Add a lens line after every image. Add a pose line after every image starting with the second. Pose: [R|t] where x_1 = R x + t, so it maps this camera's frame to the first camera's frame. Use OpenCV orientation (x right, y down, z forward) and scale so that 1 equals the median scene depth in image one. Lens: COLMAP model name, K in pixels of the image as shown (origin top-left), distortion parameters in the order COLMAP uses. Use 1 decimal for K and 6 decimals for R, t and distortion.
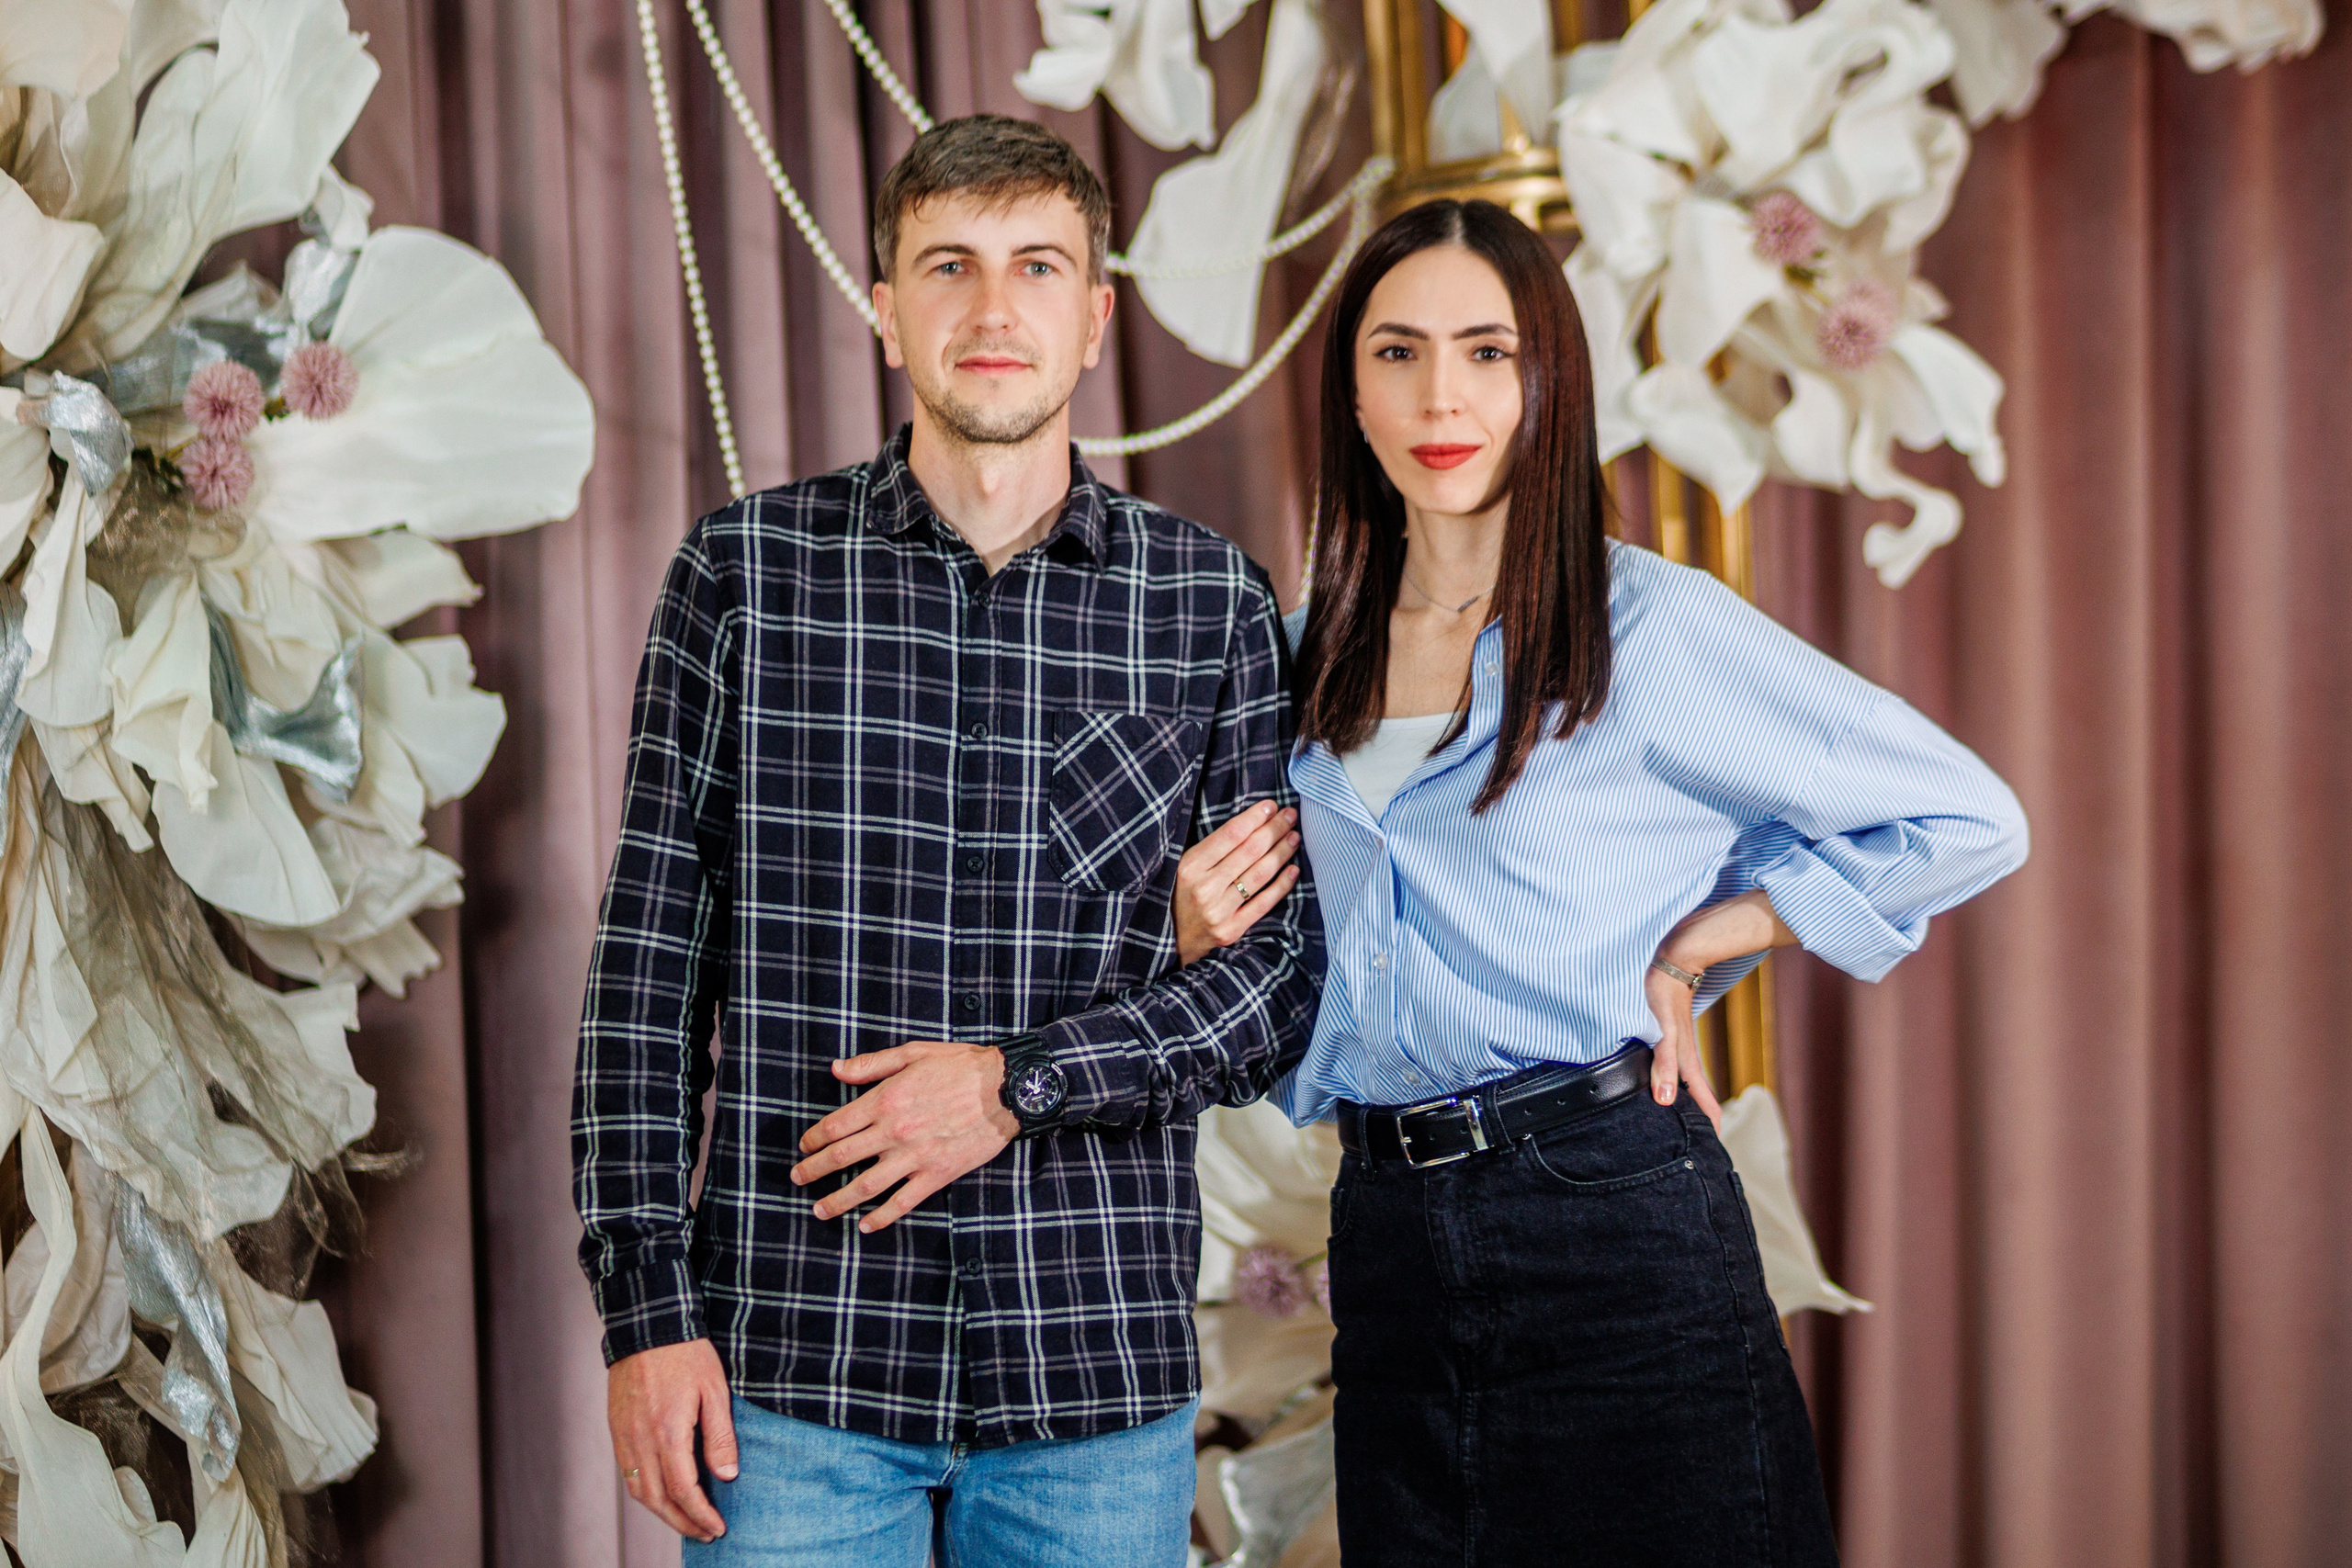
lens RADIAL K [[5956.9, 0, 1187.5], [0, 5956.9, 792.4], [0, 0, 1]] dist [0.207765, 0.000000]
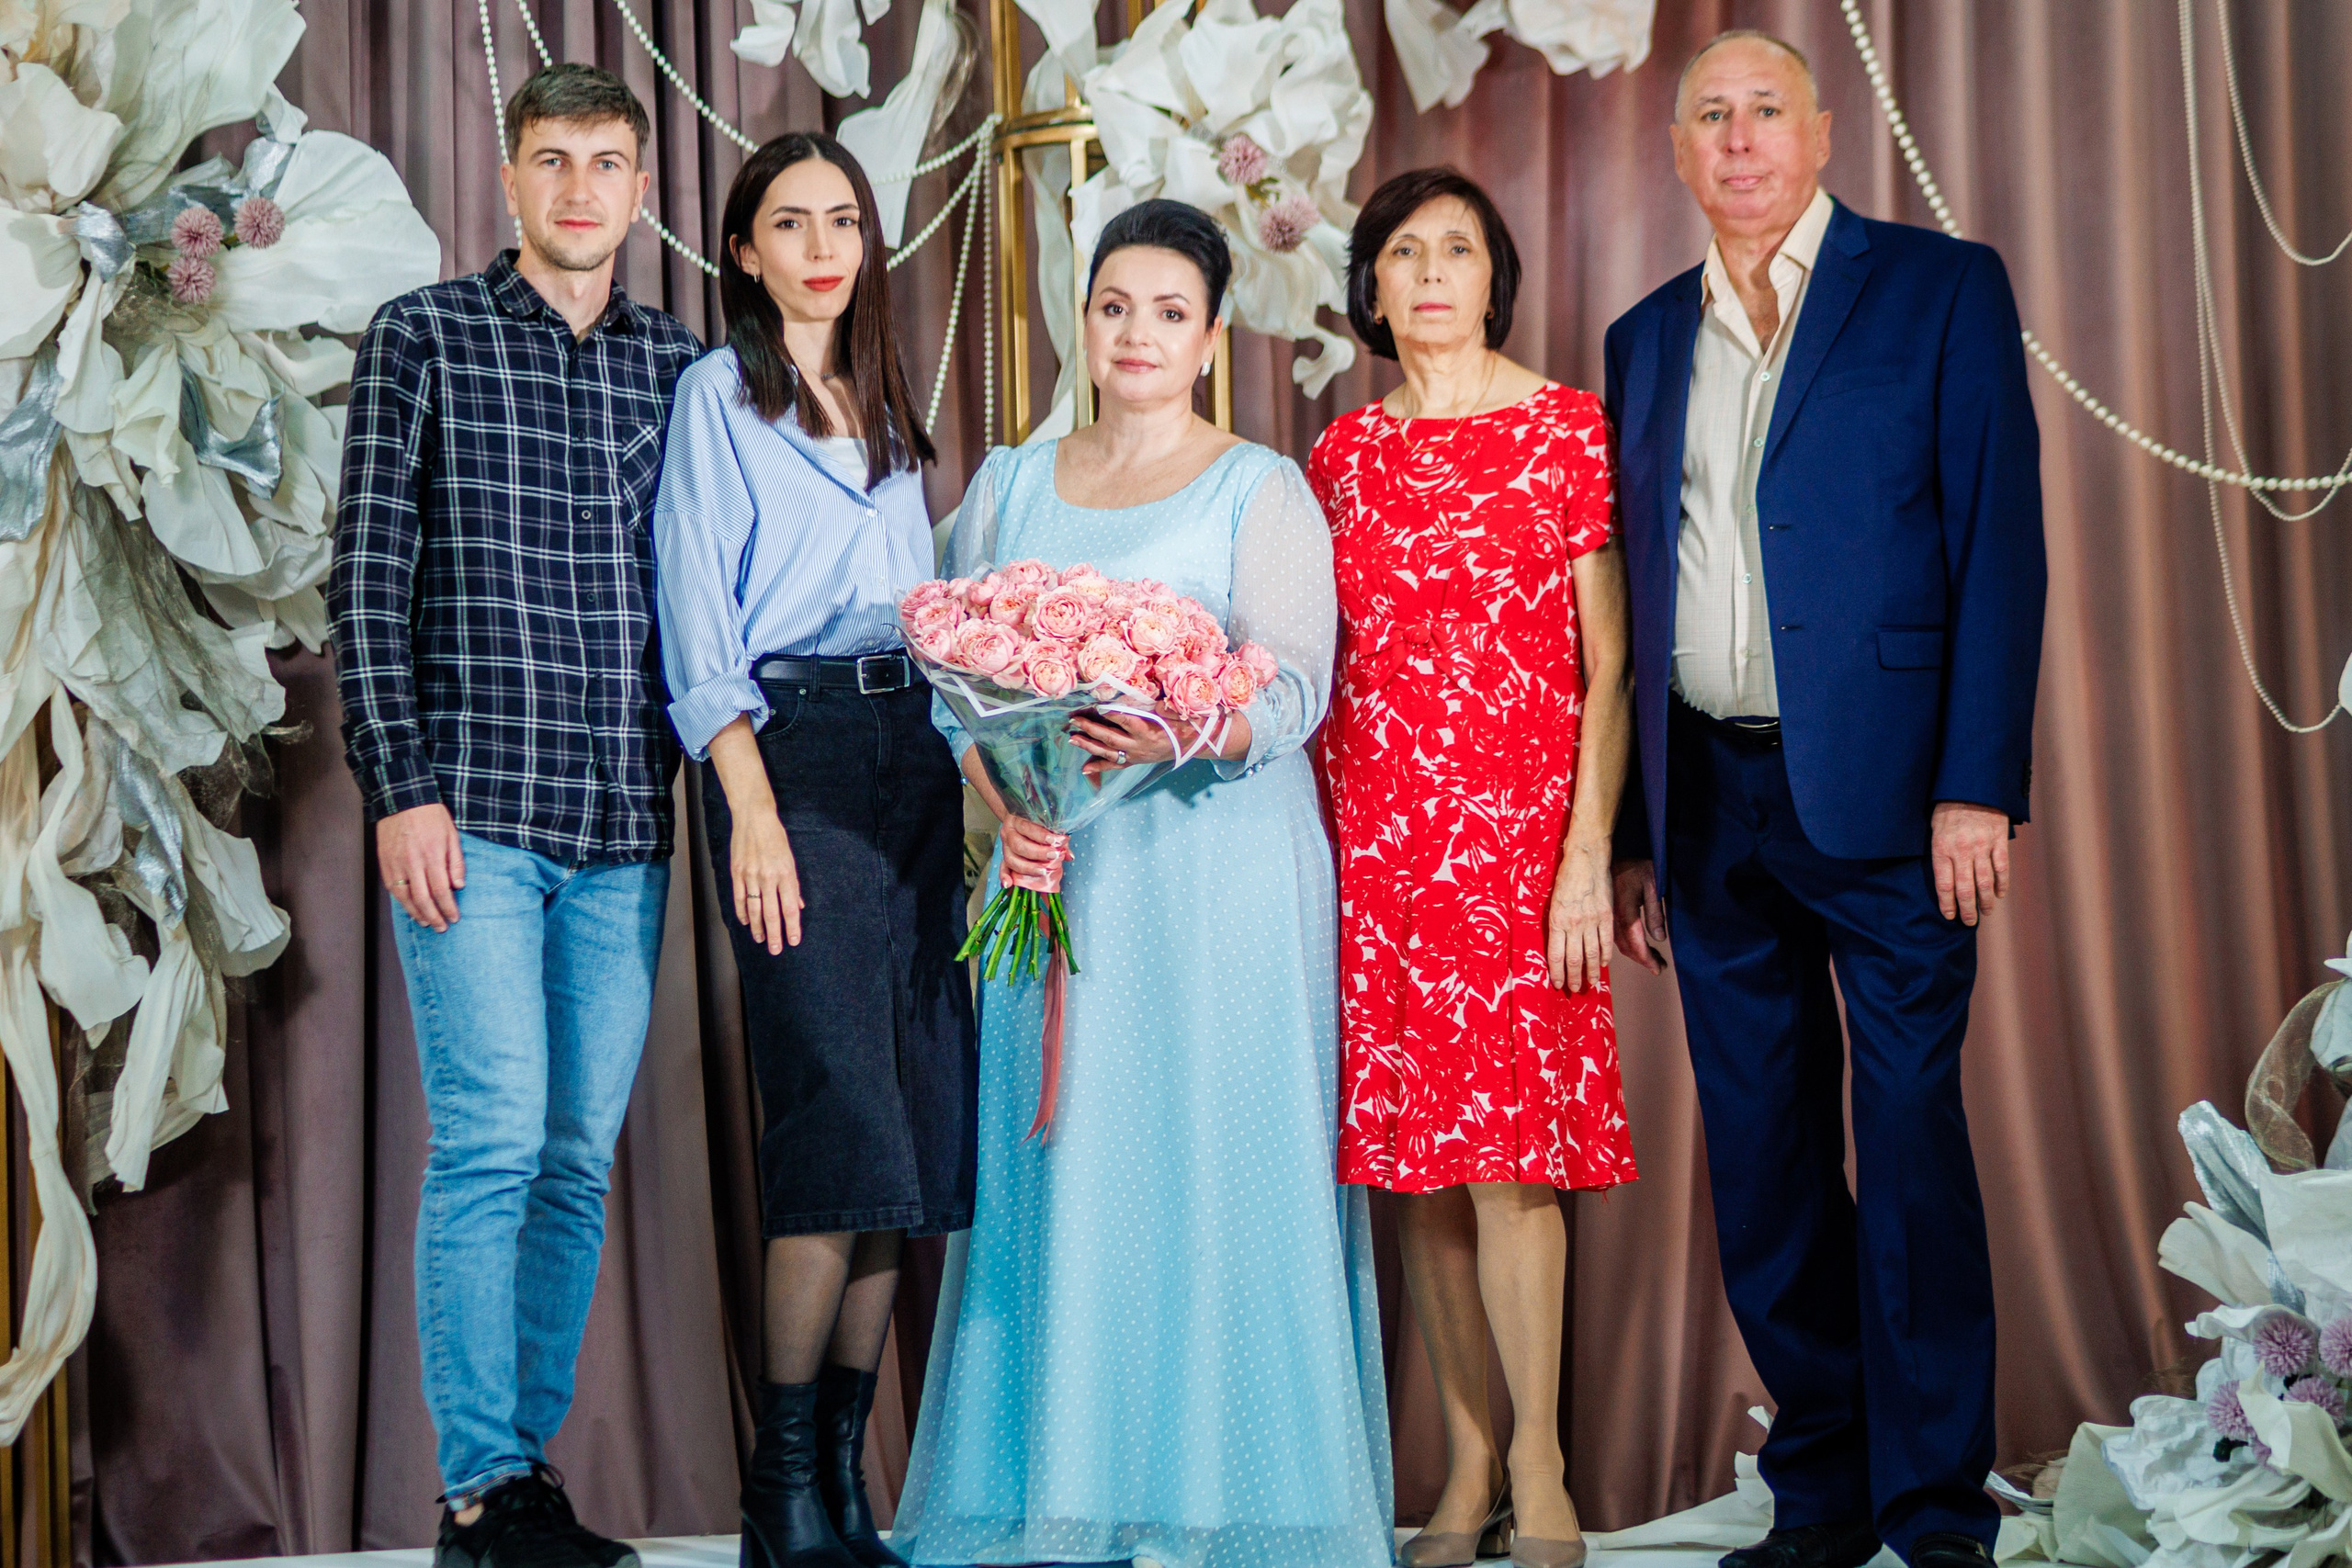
lens RADIAL K [[5956.9, 0, 1186.1], [0, 5956.9, 774.4], [0, 0, 1]] dist [0.207765, 0.000000]
pose [[0.998789, 0.026772, -0.041282, 0.158533], [-0.028352, 0.998868, -0.038187, 0.123579], [0.040212, 0.039312, 0.998418, -0.519052]]
